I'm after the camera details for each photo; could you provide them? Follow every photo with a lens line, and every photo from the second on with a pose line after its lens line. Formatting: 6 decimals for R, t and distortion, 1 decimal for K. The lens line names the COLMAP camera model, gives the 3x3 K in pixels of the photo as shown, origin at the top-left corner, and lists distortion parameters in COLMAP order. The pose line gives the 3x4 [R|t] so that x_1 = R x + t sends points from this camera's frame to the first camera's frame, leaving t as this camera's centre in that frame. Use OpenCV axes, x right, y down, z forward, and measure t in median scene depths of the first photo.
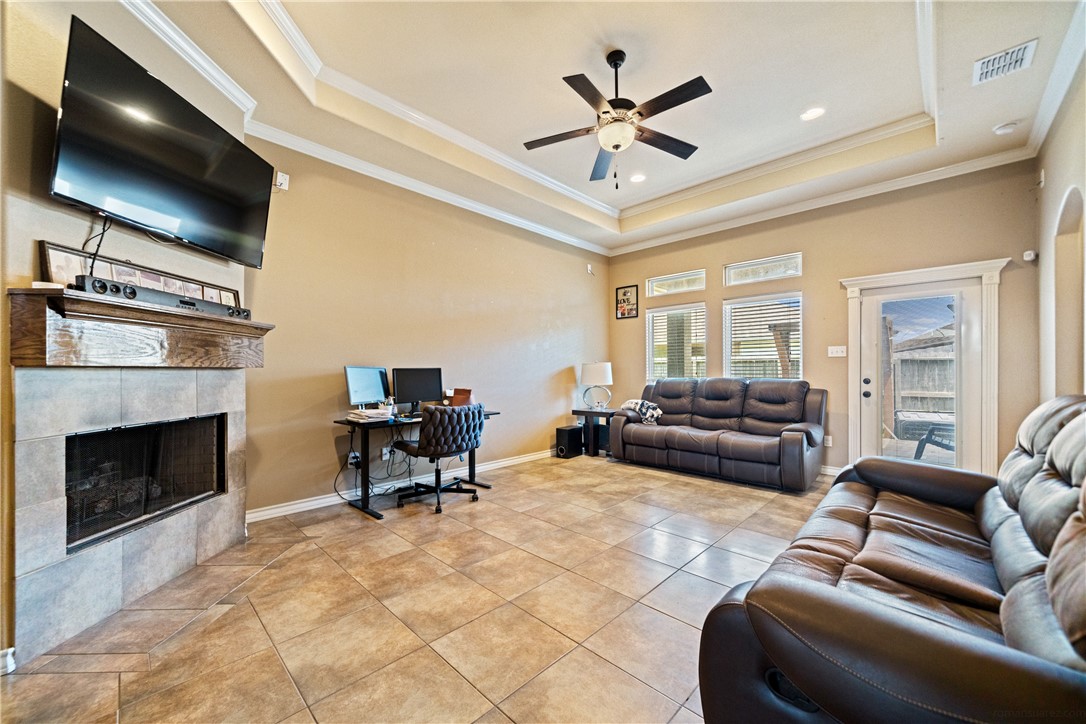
lens RADIAL K [[398.1, 0, 553.9], [0, 398.1, 363.1], [0, 0, 1]] dist [-0.003633, 0.000809]
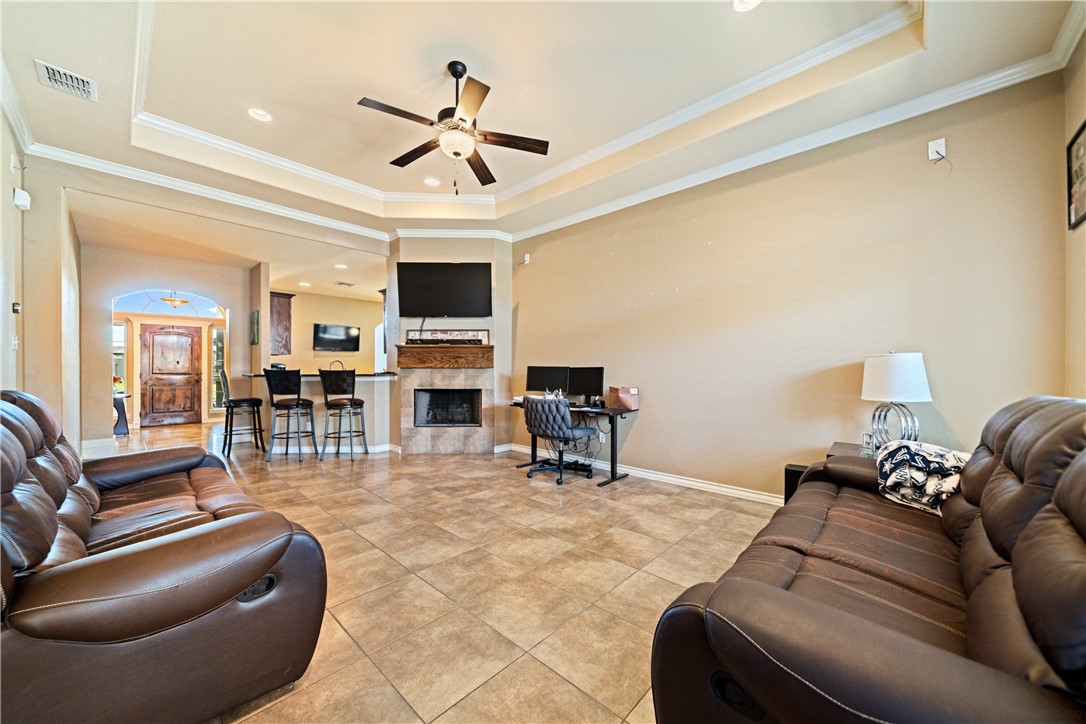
lens RADIAL K [[398.1, 0, 547.0], [0, 398.1, 368.0], [0, 0, 1]] dist [-0.003633, 0.000809]
pose [[0.021942, -0.000840, -0.999759, 0.851835], [0.016785, 0.999859, -0.000471, 0.013183], [0.999618, -0.016771, 0.021953, 0.859785]]
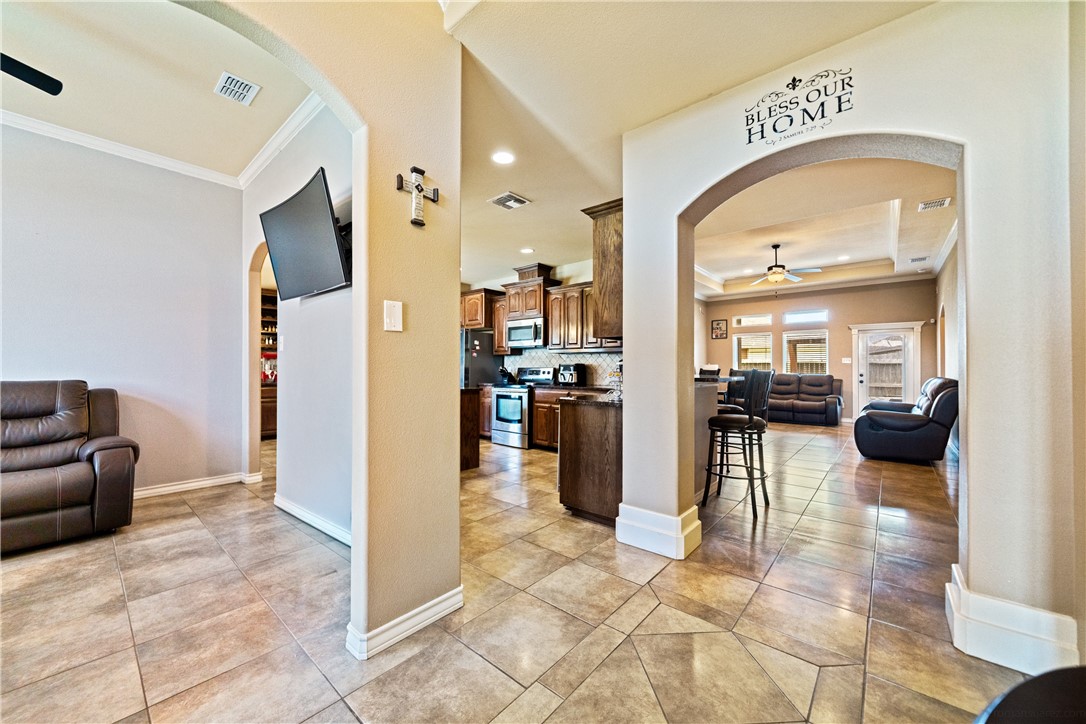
lens RADIAL K [[398.1, 0, 547.8], [0, 398.1, 362.0], [0, 0, 1]] dist [-0.003633, 0.000809]
pose [[0.997858, 0.005101, 0.065220, -1.074608], [-0.005022, 0.999986, -0.001377, -0.013538], [-0.065226, 0.001046, 0.997870, -1.050643]]
